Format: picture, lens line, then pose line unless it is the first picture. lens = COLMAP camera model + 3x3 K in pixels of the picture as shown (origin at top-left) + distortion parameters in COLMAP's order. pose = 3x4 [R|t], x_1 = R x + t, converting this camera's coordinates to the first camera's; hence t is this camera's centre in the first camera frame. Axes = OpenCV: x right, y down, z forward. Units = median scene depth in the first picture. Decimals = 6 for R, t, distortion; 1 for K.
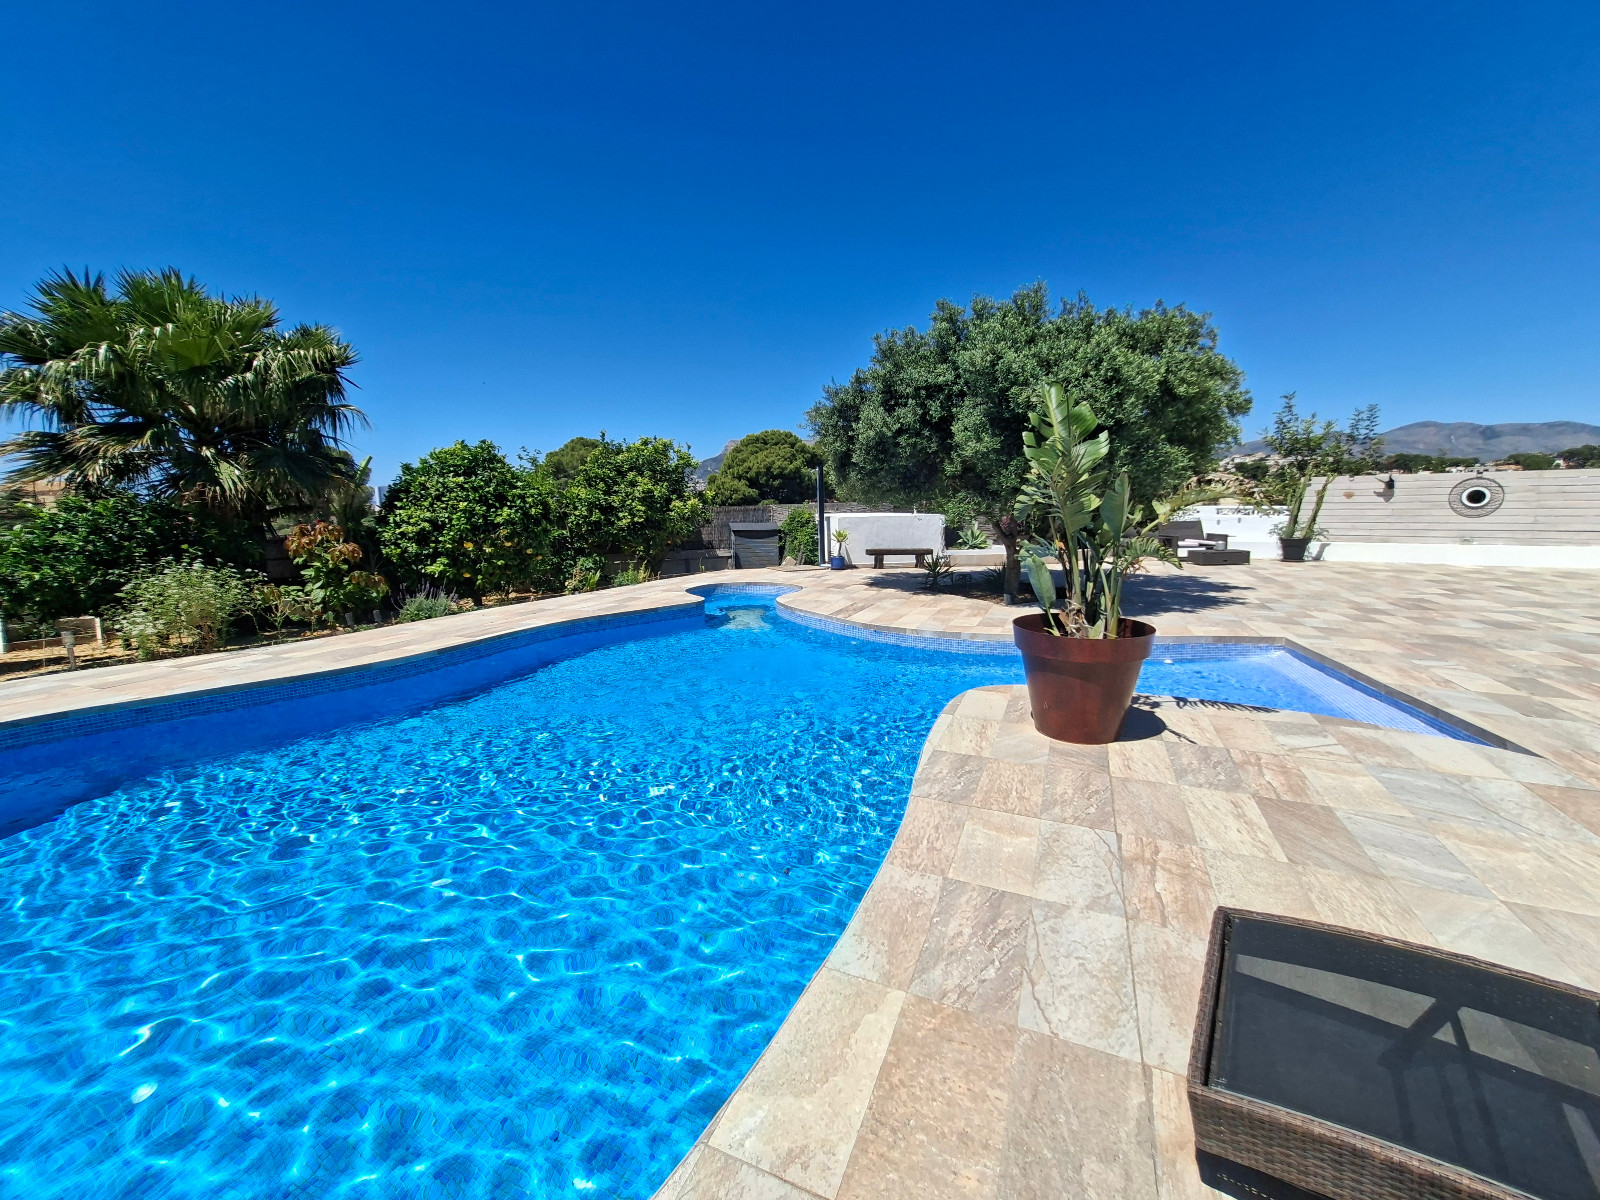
lens RADIAL K [[635.2, 0, 800.0], [0, 635.2, 600.0], [0, 0, 1]] dist [0.002196, 0.003924]
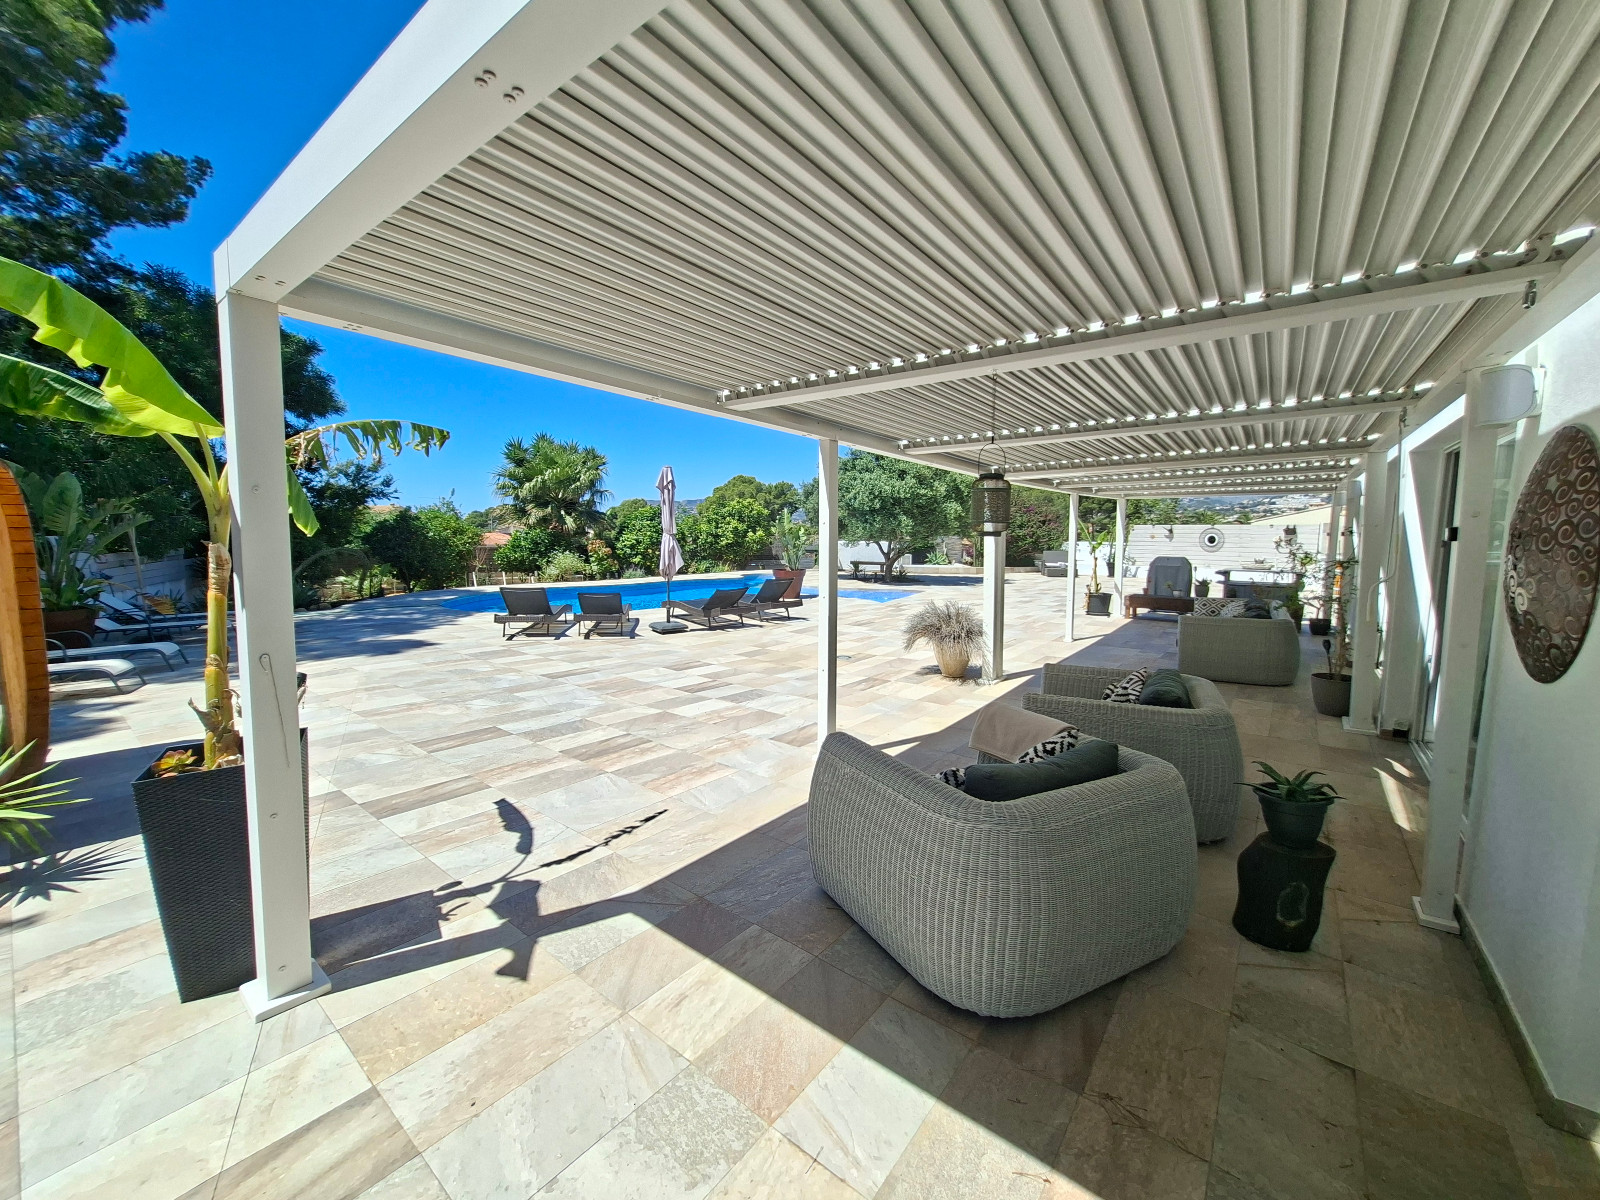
lens RADIAL K [[635.2, 0, 800.0], [0, 635.2, 600.0], [0, 0, 1]] dist [0.002196, 0.003924]
pose [[0.967391, 0.045788, -0.249113, 0.467968], [-0.055533, 0.997937, -0.032229, 0.108394], [0.247123, 0.045012, 0.967938, -0.866303]]
